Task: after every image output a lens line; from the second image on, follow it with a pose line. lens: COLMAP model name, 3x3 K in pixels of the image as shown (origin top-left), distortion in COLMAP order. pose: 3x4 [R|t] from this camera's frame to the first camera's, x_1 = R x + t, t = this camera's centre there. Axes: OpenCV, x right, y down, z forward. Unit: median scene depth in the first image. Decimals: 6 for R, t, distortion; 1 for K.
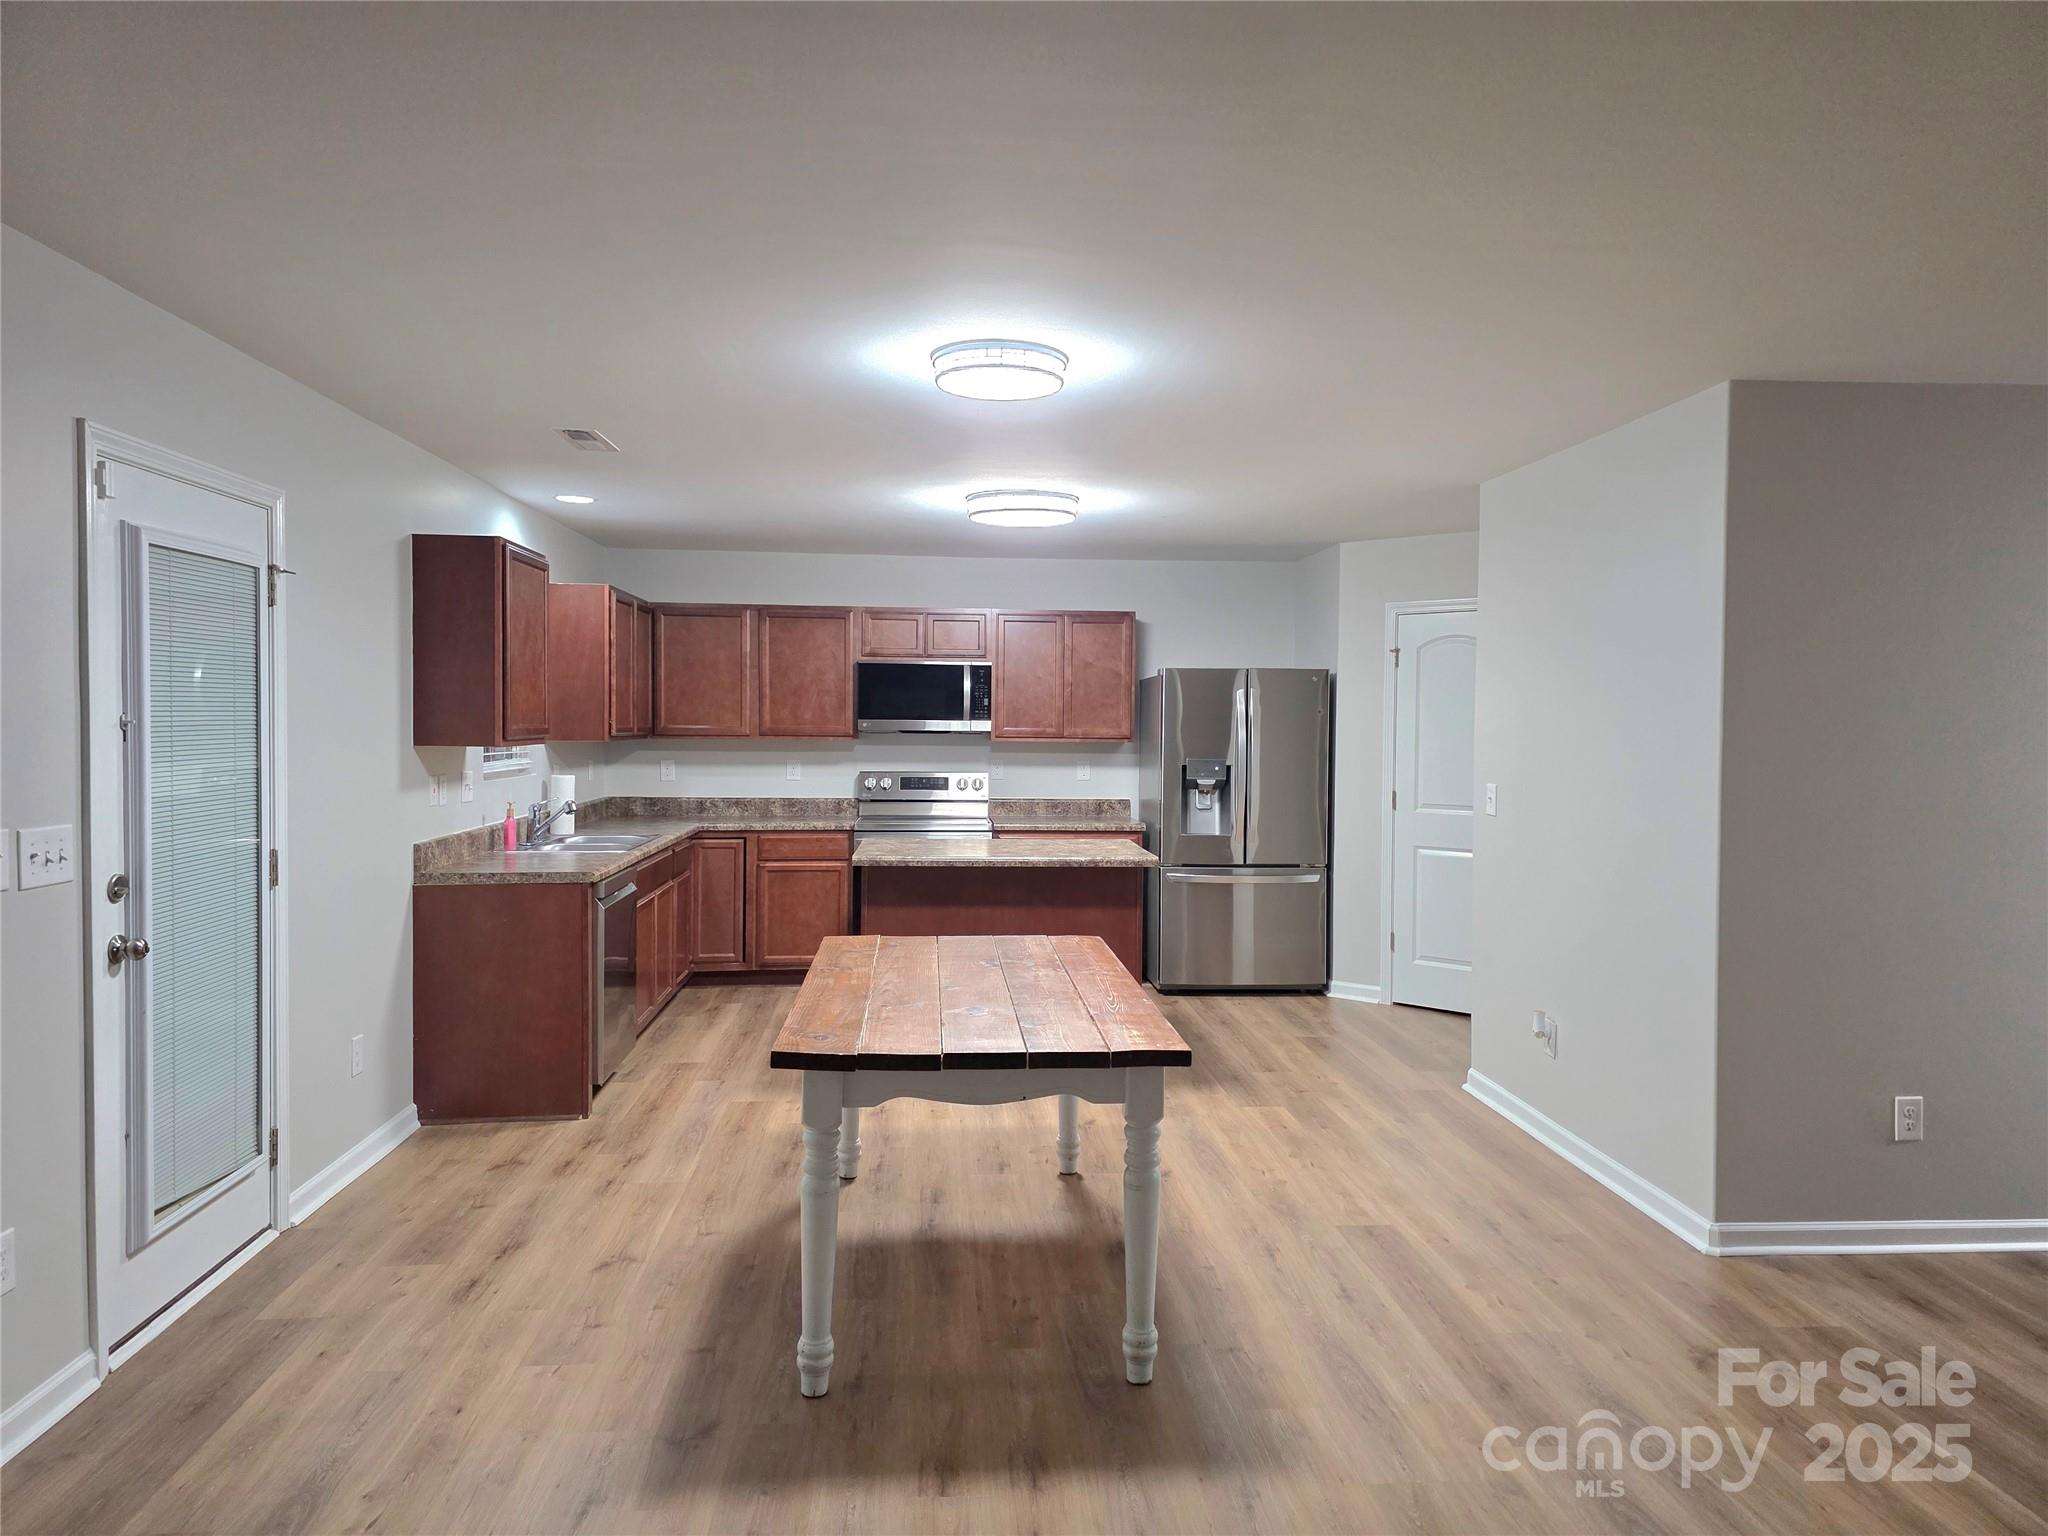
lens RADIAL K [[1356.1, 0, 1030.3], [0, 1356.1, 762.7], [0, 0, 1]] dist [0.056683, -0.015009]
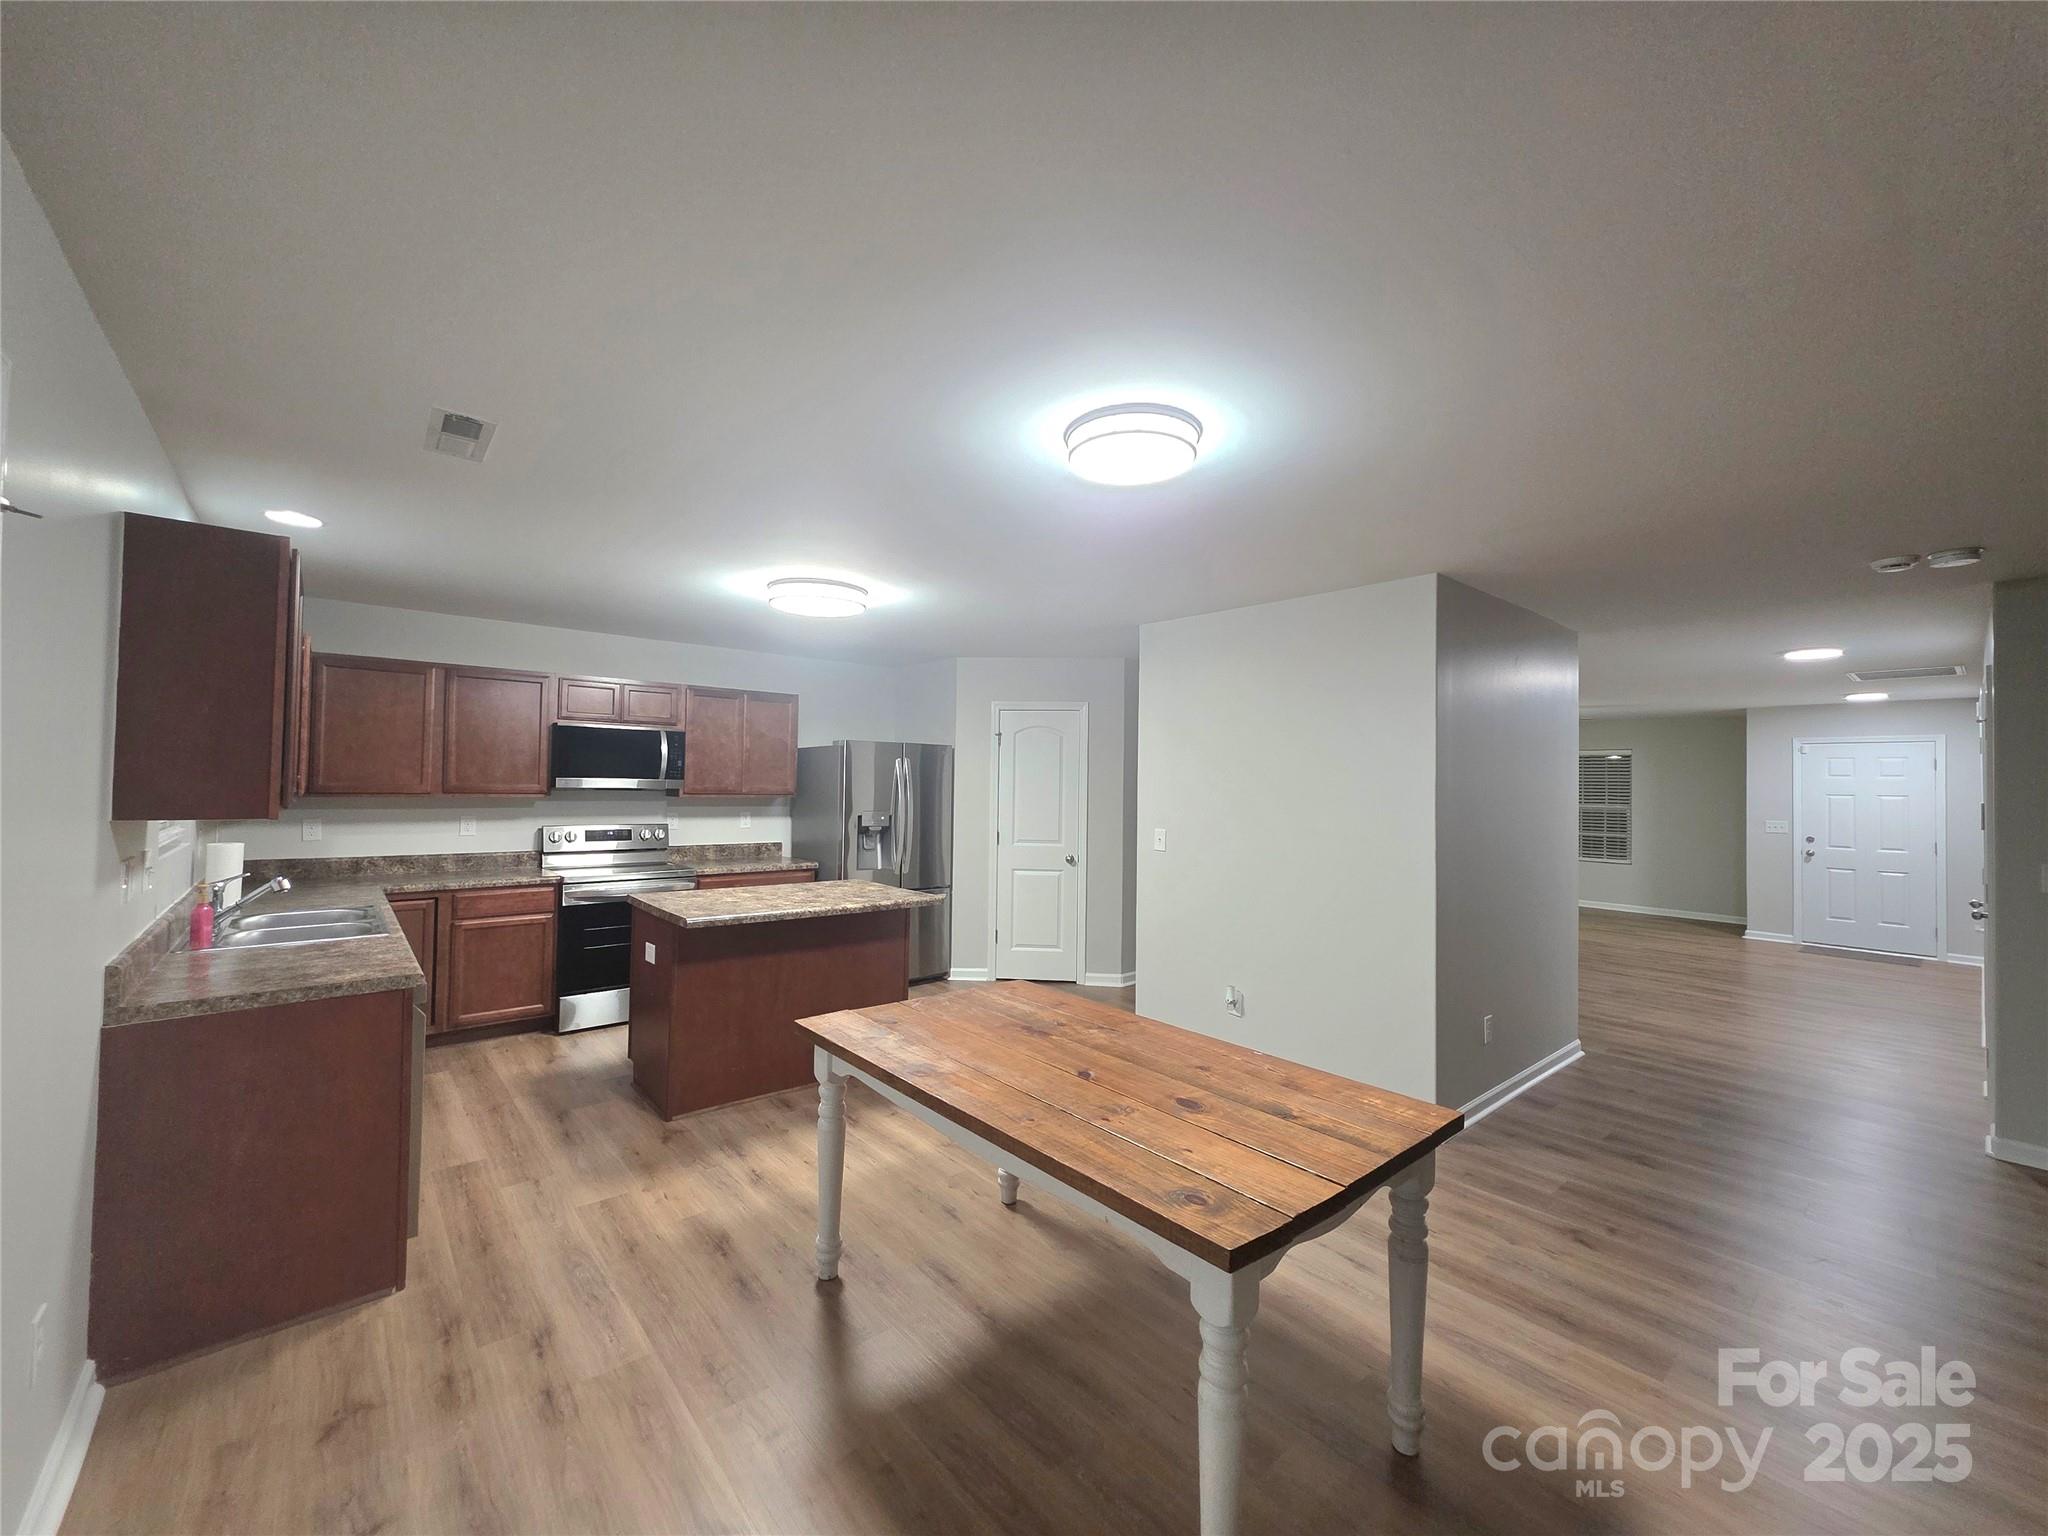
lens RADIAL K [[816.2, 0, 1007.5], [0, 816.2, 766.0], [0, 0, 1]] dist [0.004555, 0.000678]
pose [[0.815005, 0.016822, 0.579210, -0.211327], [0.008005, 0.999156, -0.040282, -0.012463], [-0.579399, 0.037466, 0.814183, 0.267766]]
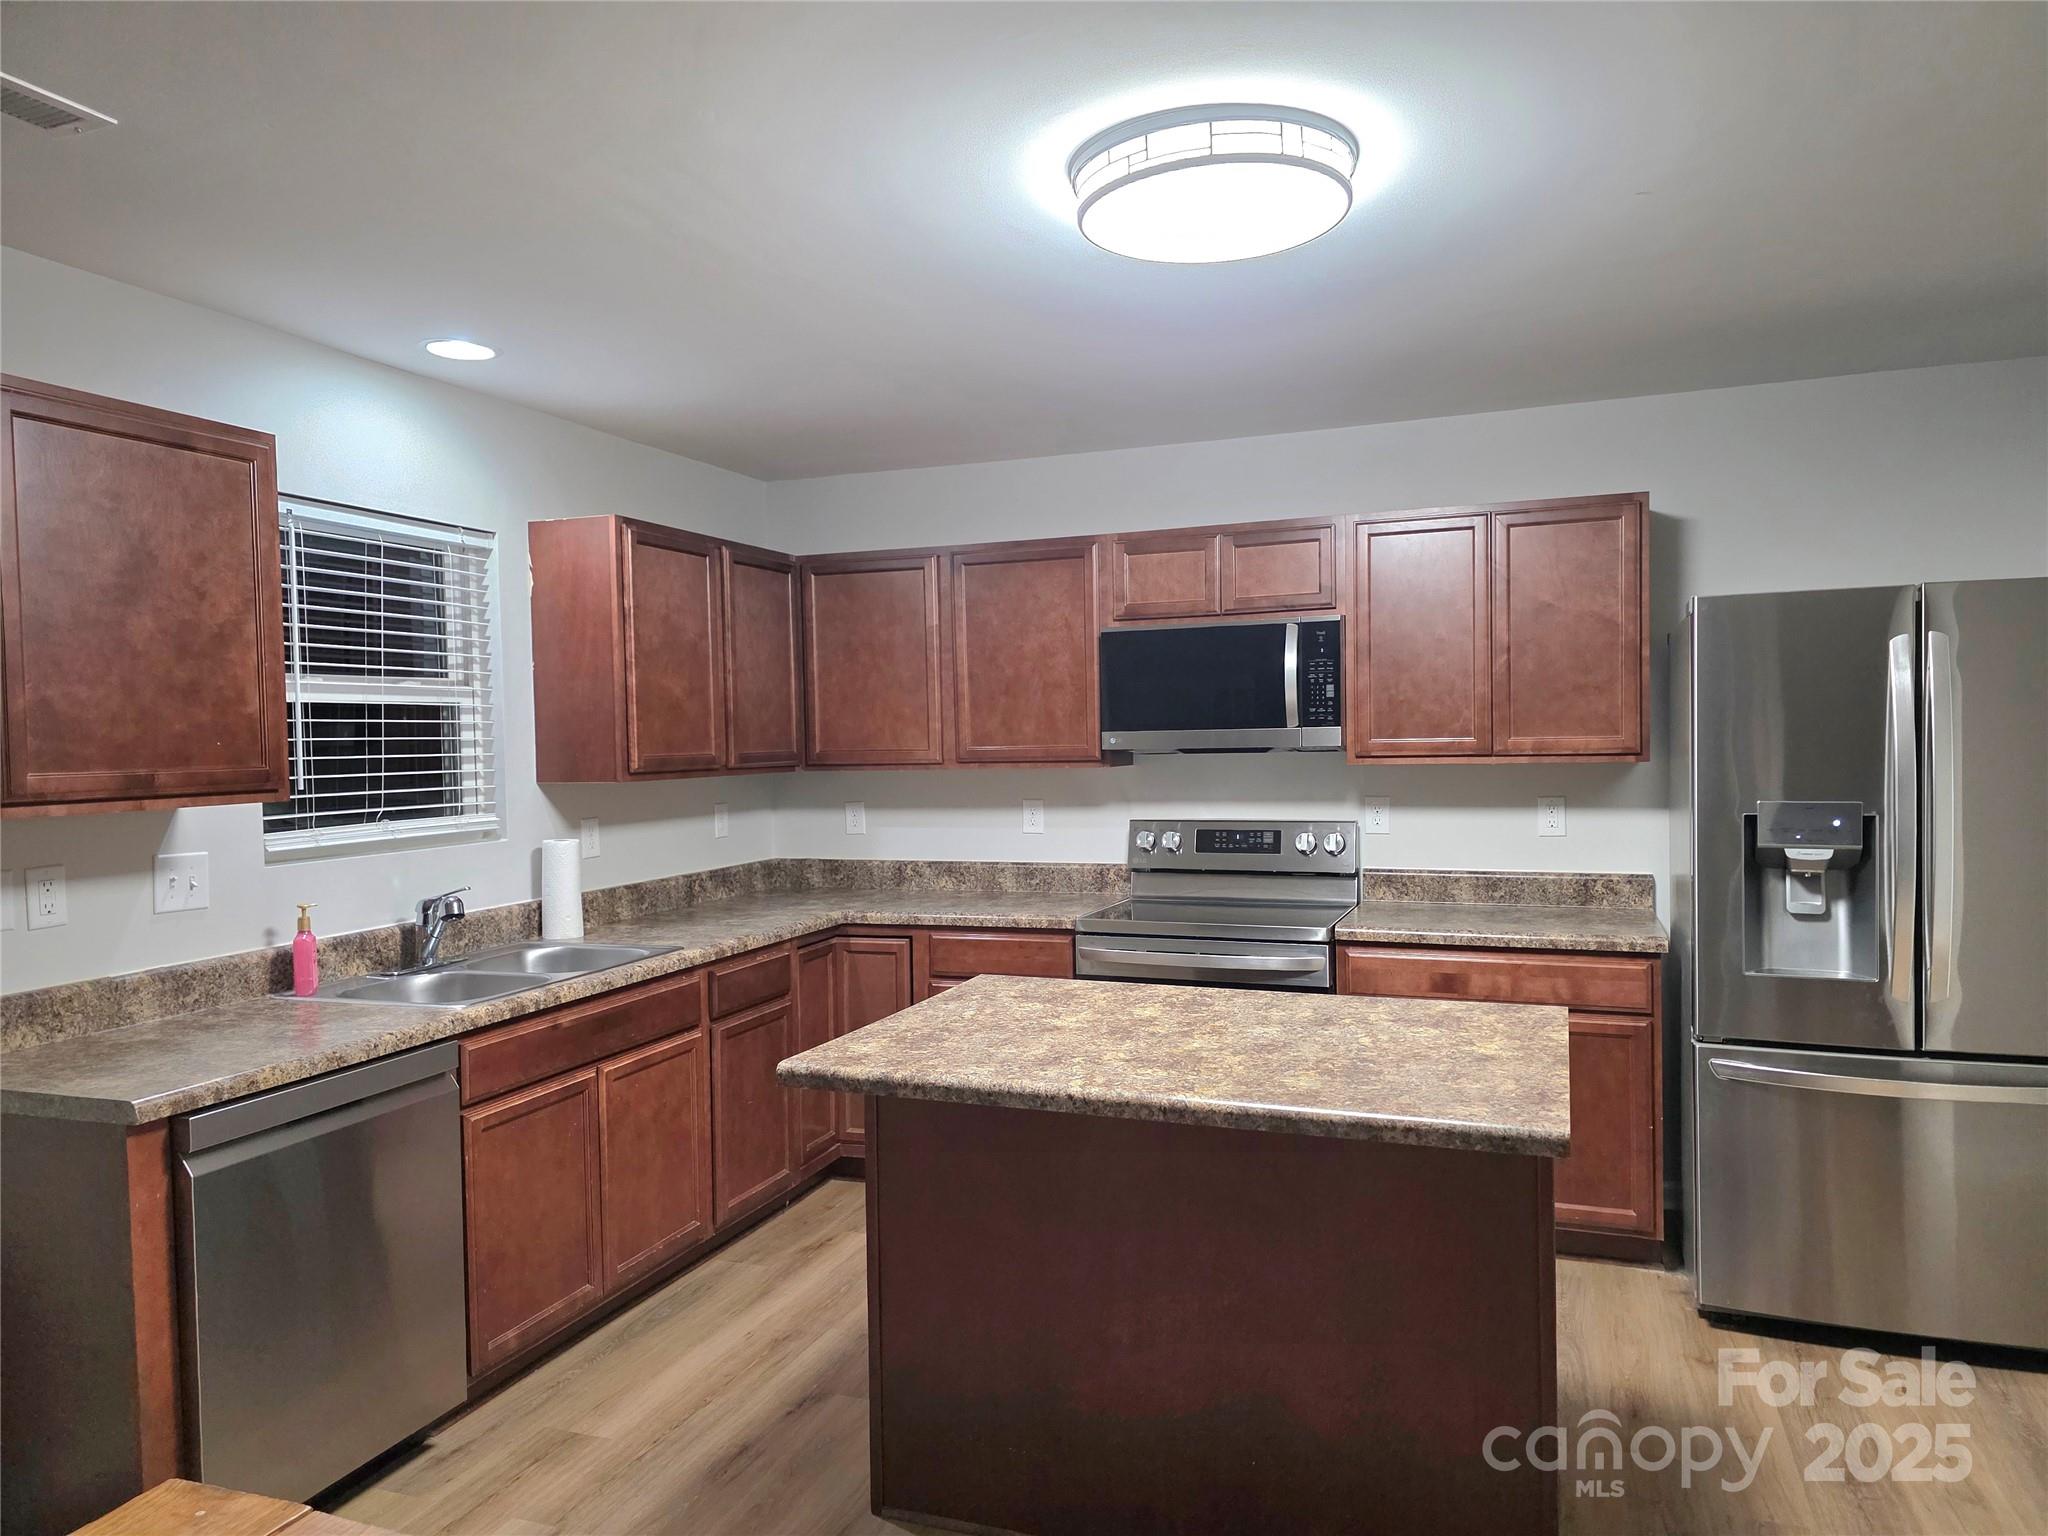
lens RADIAL K [[1356.1, 0, 1027.9], [0, 1356.1, 764.3], [0, 0, 1]] dist [0.056683, -0.015009]
pose [[0.899996, -0.017020, -0.435565, 0.092403], [0.015168, 0.999855, -0.007728, -0.014166], [0.435633, 0.000349, 0.900124, 0.475273]]
